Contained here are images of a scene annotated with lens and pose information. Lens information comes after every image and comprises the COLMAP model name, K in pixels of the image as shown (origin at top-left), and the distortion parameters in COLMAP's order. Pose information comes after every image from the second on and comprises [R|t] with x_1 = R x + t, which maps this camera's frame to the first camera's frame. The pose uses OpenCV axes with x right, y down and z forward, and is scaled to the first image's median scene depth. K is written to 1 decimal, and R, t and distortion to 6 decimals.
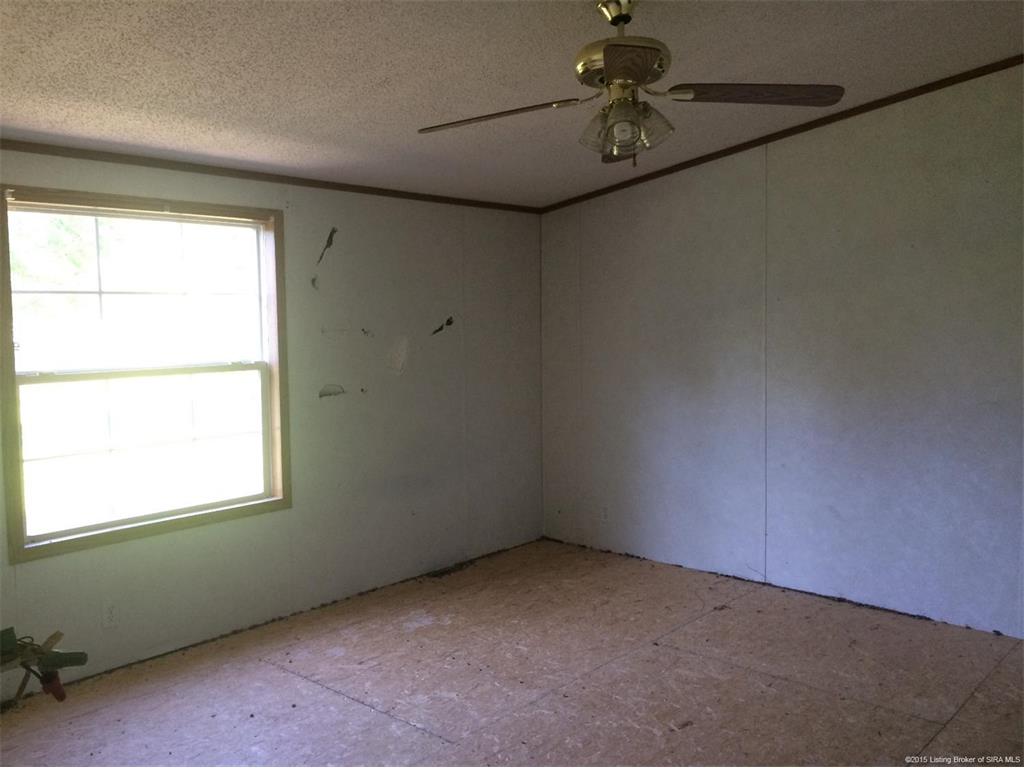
lens RADIAL K [[879.2, 0, 508.9], [0, 879.2, 383.0], [0, 0, 1]] dist [0.004941, -0.007859]
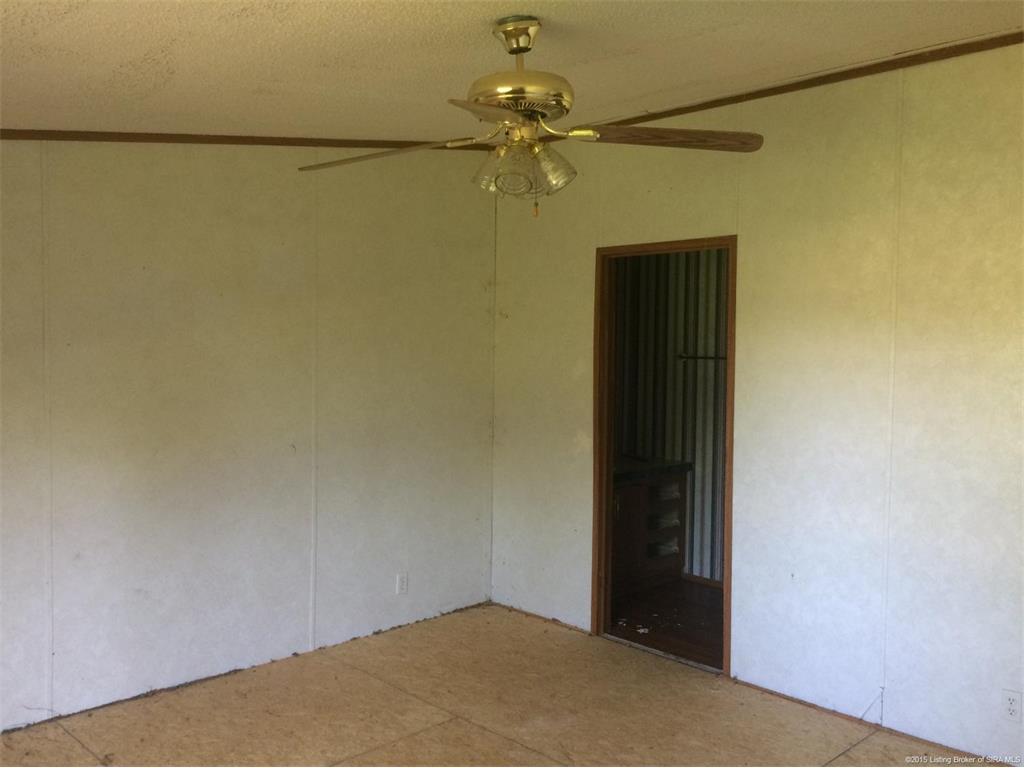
lens RADIAL K [[879.2, 0, 508.9], [0, 879.2, 383.0], [0, 0, 1]] dist [0.004941, -0.007859]
pose [[0.061149, -0.029541, 0.997691, -0.466515], [0.068015, 0.997362, 0.025363, -0.057545], [-0.995809, 0.066307, 0.062997, 0.586424]]
